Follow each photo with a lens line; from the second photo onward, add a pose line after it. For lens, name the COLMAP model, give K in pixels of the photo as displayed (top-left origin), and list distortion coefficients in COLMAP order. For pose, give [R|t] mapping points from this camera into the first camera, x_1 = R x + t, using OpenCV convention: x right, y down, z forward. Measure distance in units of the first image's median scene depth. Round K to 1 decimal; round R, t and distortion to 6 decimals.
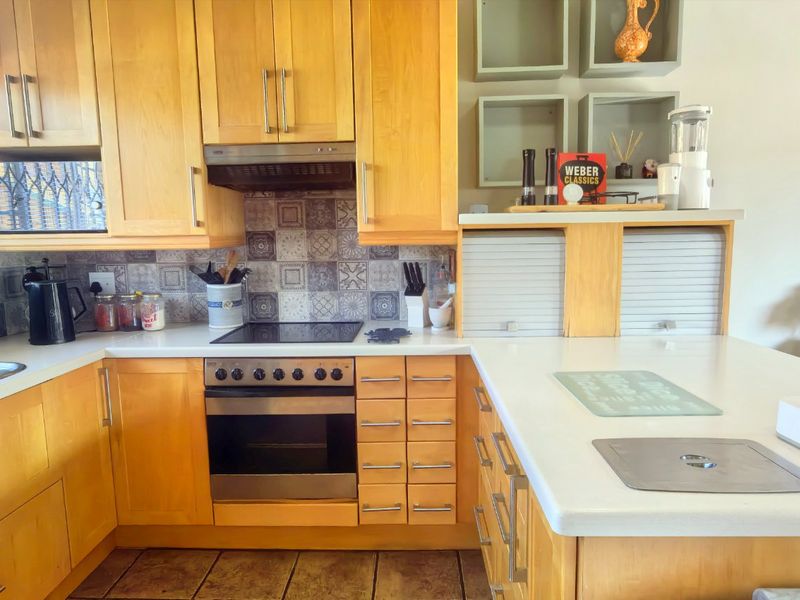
lens RADIAL K [[539.5, 0, 401.2], [0, 539.5, 301.9], [0, 0, 1]] dist [0.019827, -0.001328]
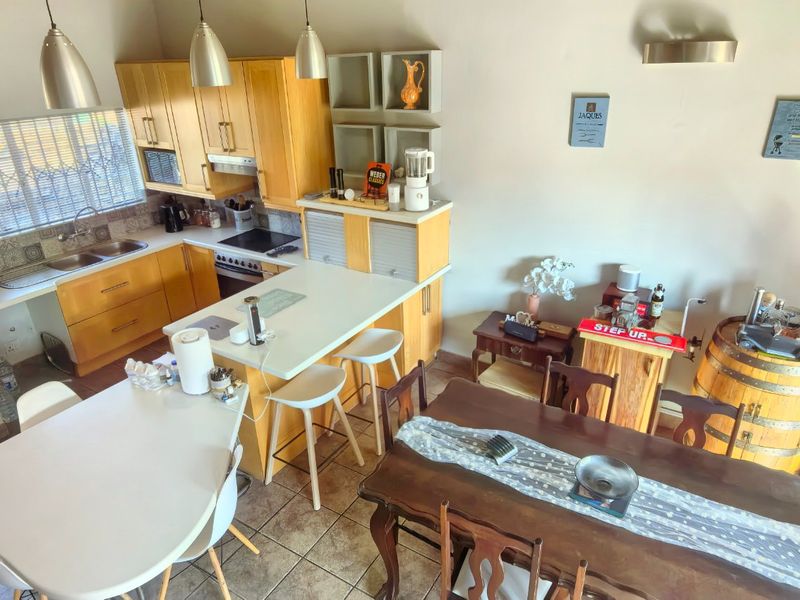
lens RADIAL K [[539.5, 0, 400.9], [0, 539.5, 299.4], [0, 0, 1]] dist [0.019827, -0.001328]
pose [[0.857324, 0.208936, -0.470469, 1.409963], [-0.051435, 0.944122, 0.325558, -0.473127], [0.512201, -0.254910, 0.820165, -0.510791]]
